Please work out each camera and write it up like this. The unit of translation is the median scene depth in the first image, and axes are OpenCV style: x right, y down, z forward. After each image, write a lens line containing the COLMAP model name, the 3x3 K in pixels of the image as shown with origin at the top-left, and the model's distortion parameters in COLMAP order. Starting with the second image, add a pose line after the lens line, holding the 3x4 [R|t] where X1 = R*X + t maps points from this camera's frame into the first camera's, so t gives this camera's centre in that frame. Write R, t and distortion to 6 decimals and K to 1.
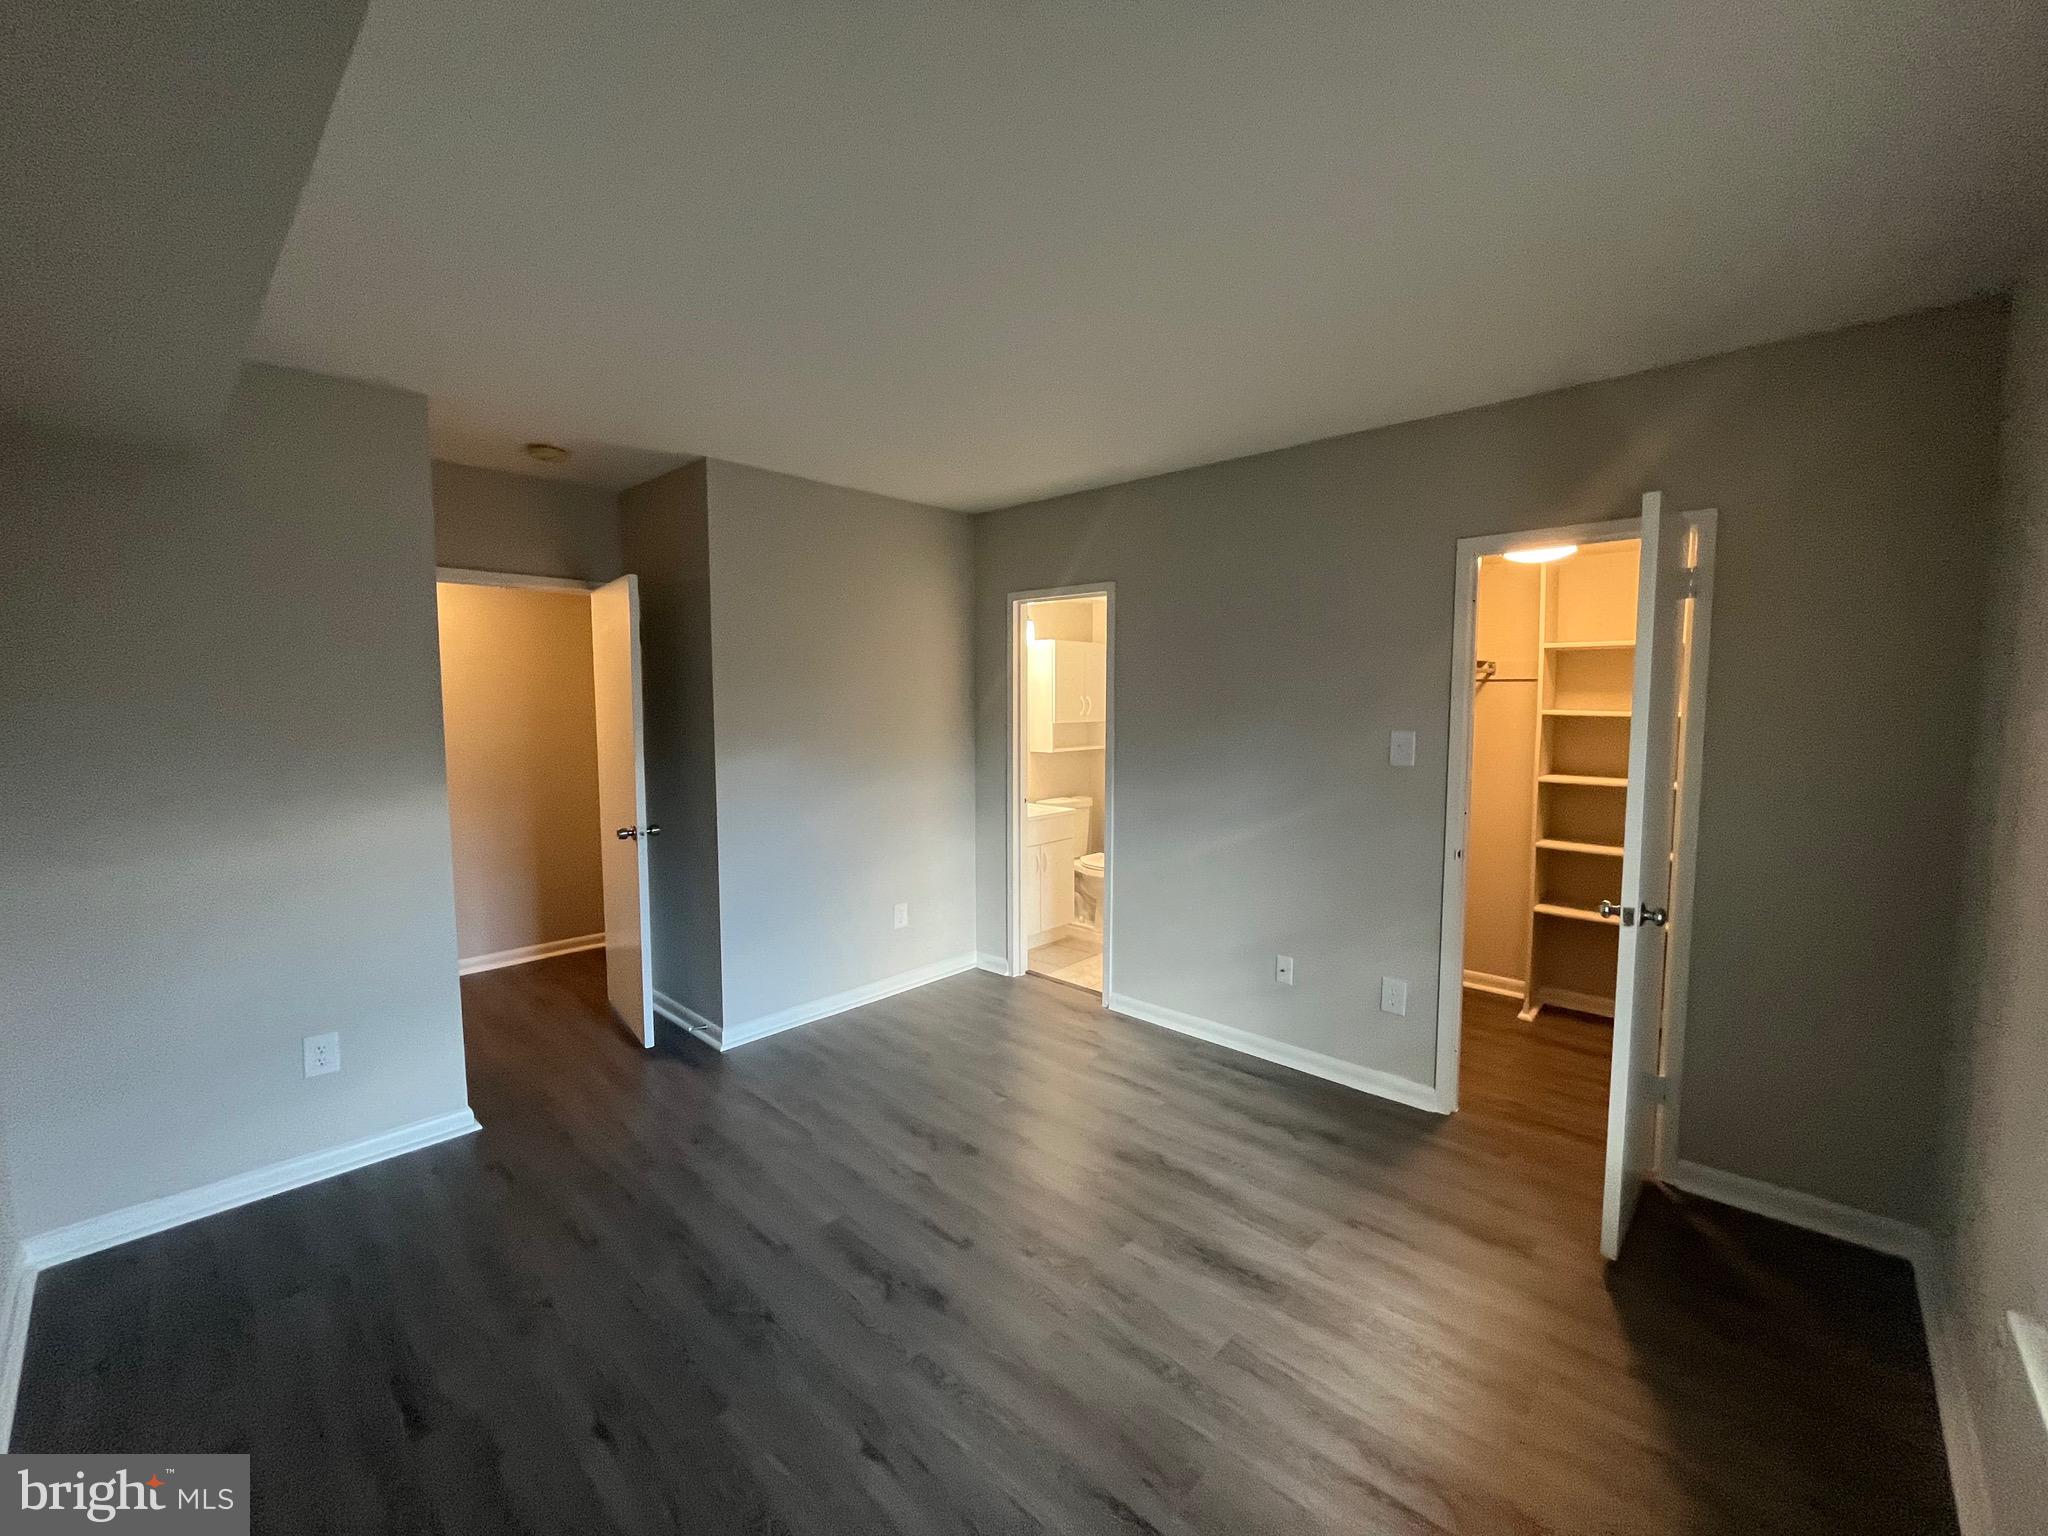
lens RADIAL K [[825.0, 0, 1028.3], [0, 825.0, 754.7], [0, 0, 1]] dist [0.000881, -0.001127]
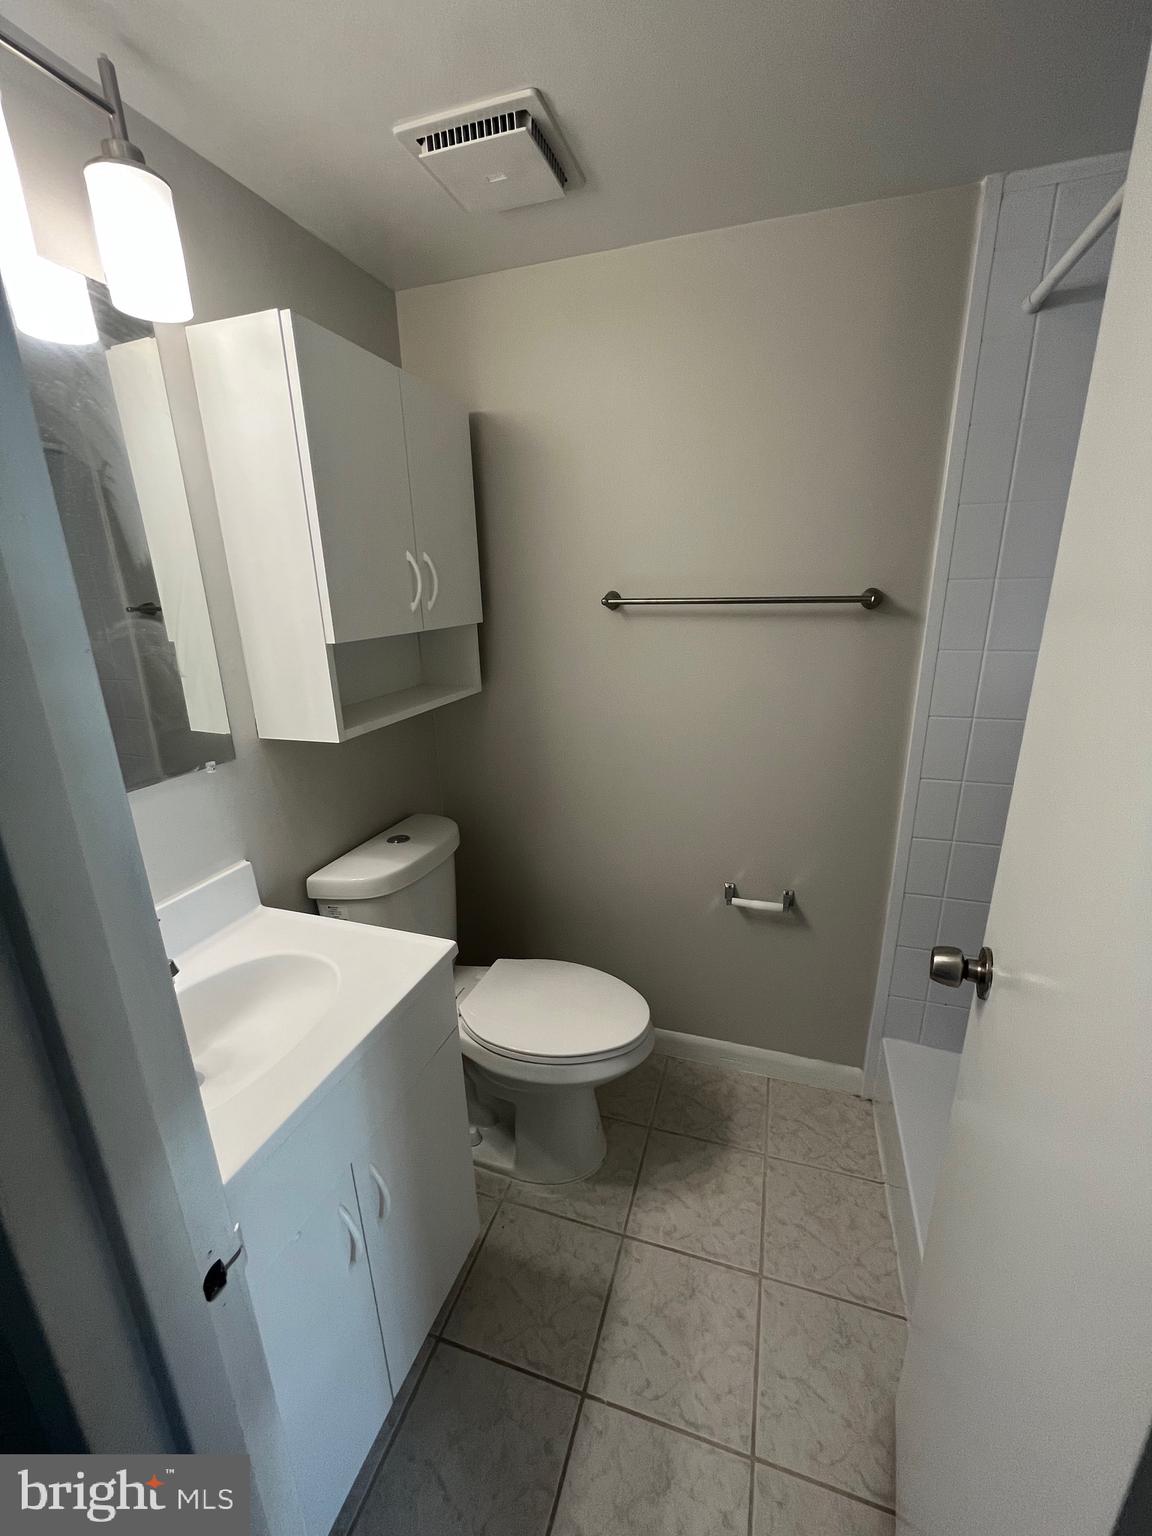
lens RADIAL K [[618.8, 0, 580.8], [0, 618.8, 771.5], [0, 0, 1]] dist [0.000881, -0.001127]
pose [[0.908070, -0.138920, 0.395109, 0.029513], [0.055872, 0.975136, 0.214447, -0.054937], [-0.415076, -0.172657, 0.893253, 1.178657]]
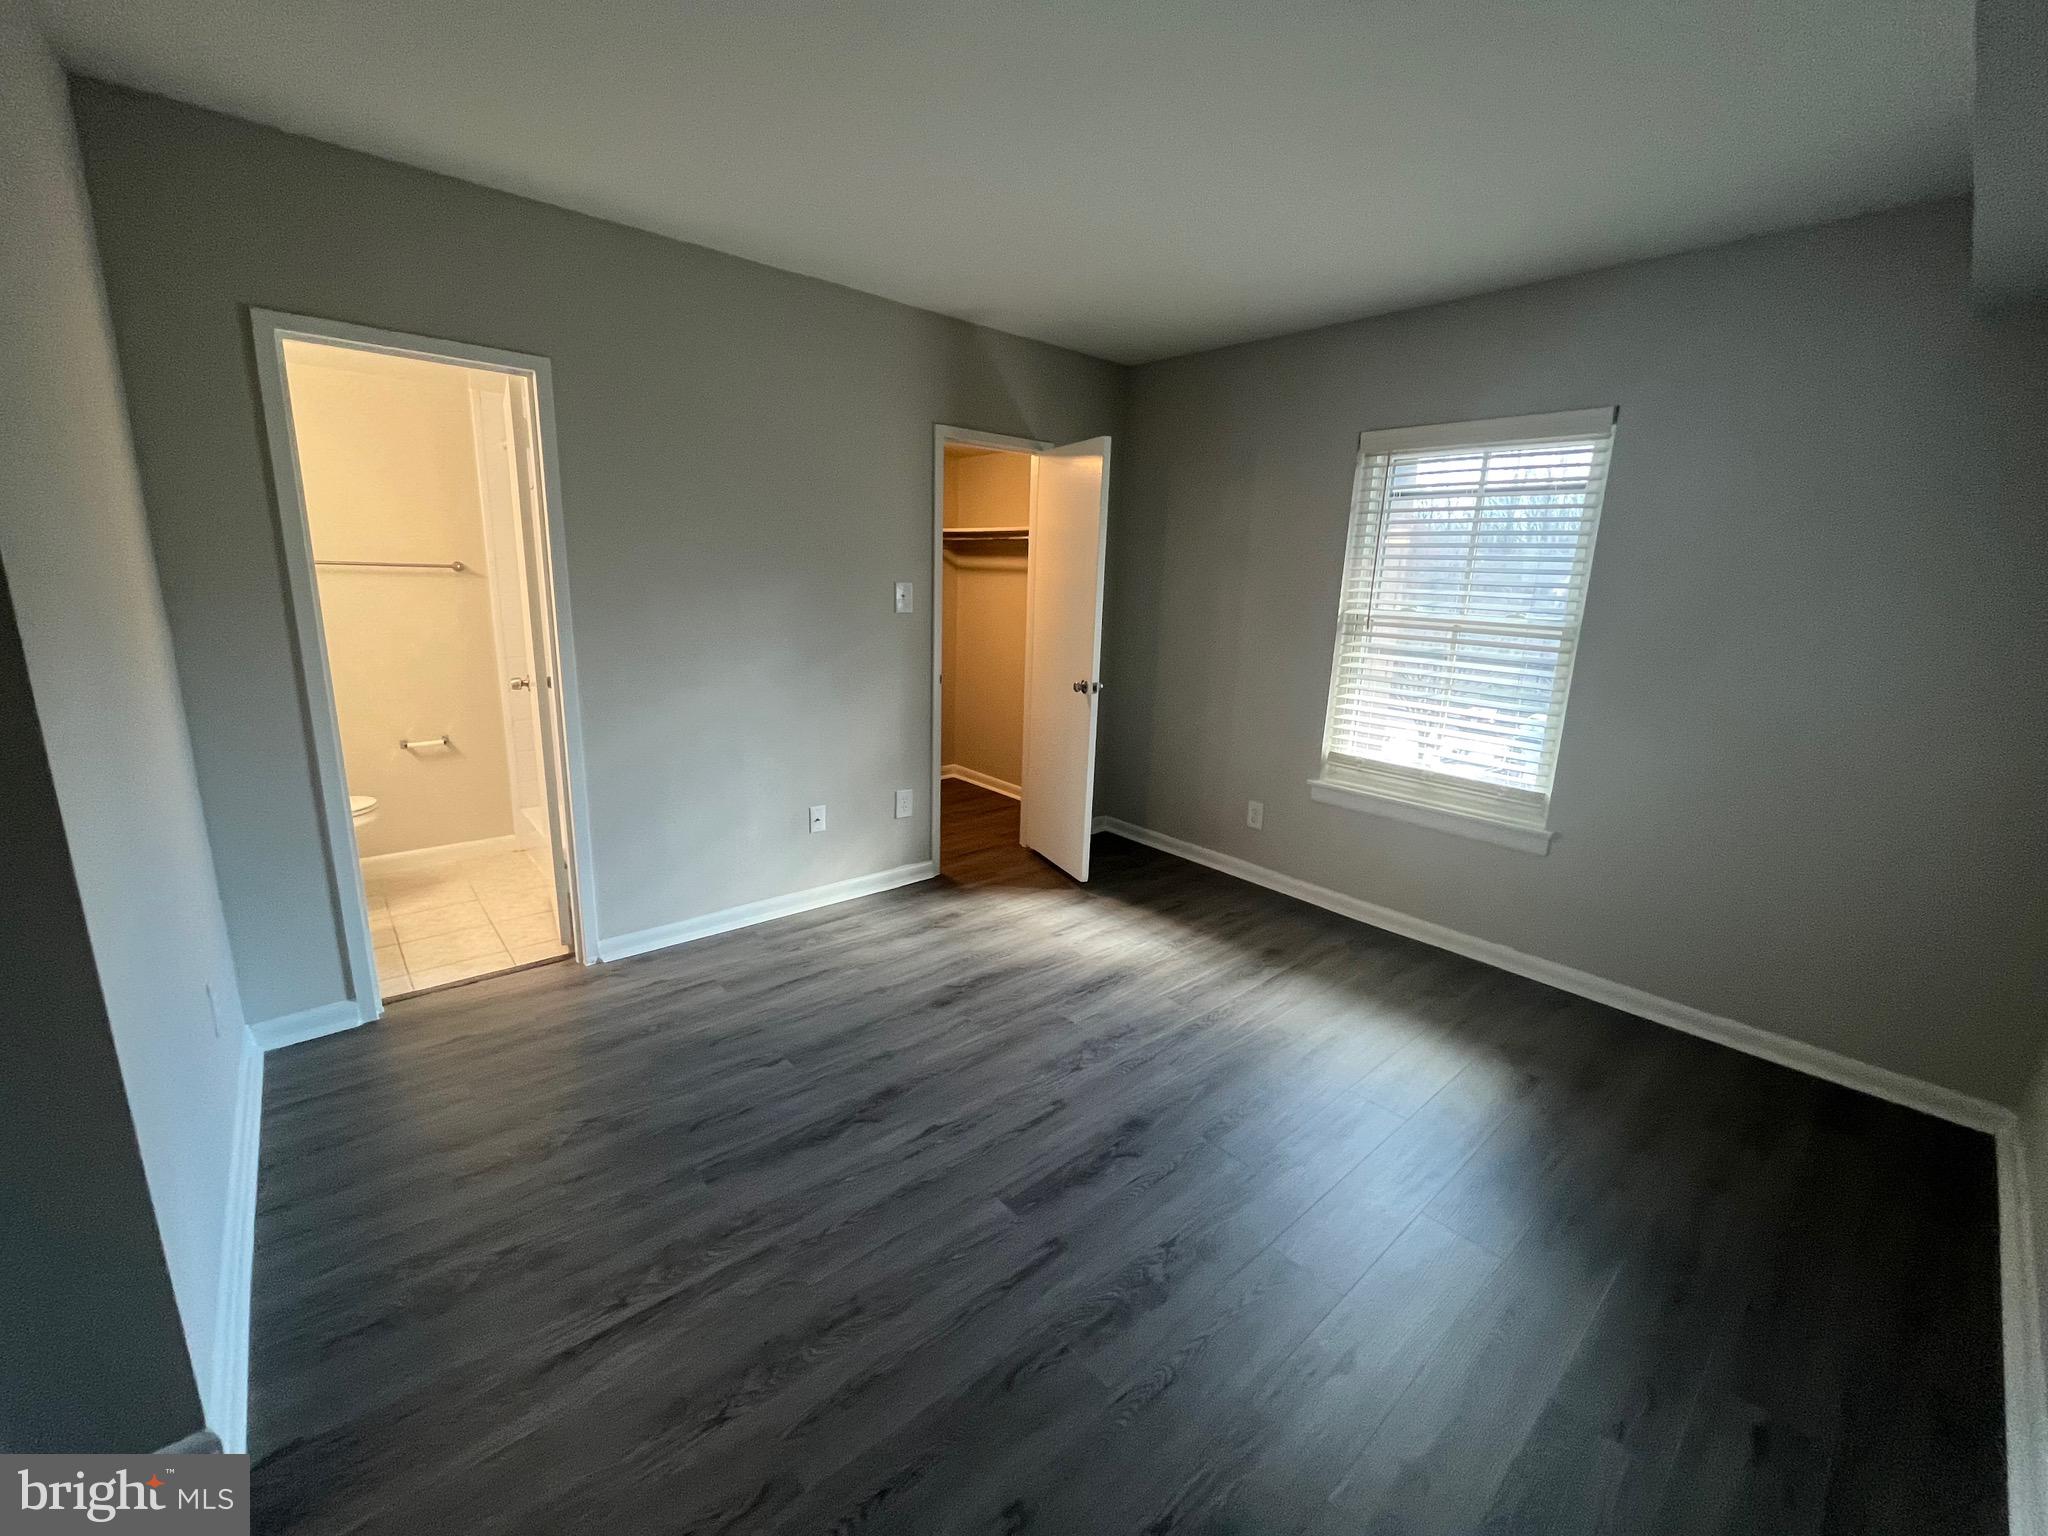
lens RADIAL K [[825.0, 0, 1019.8], [0, 825.0, 771.5], [0, 0, 1]] dist [0.000881, -0.001127]
pose [[0.108038, -0.231287, 0.966868, -0.654140], [0.035742, 0.972836, 0.228720, -0.027338], [-0.993504, 0.009848, 0.113370, 0.625917]]
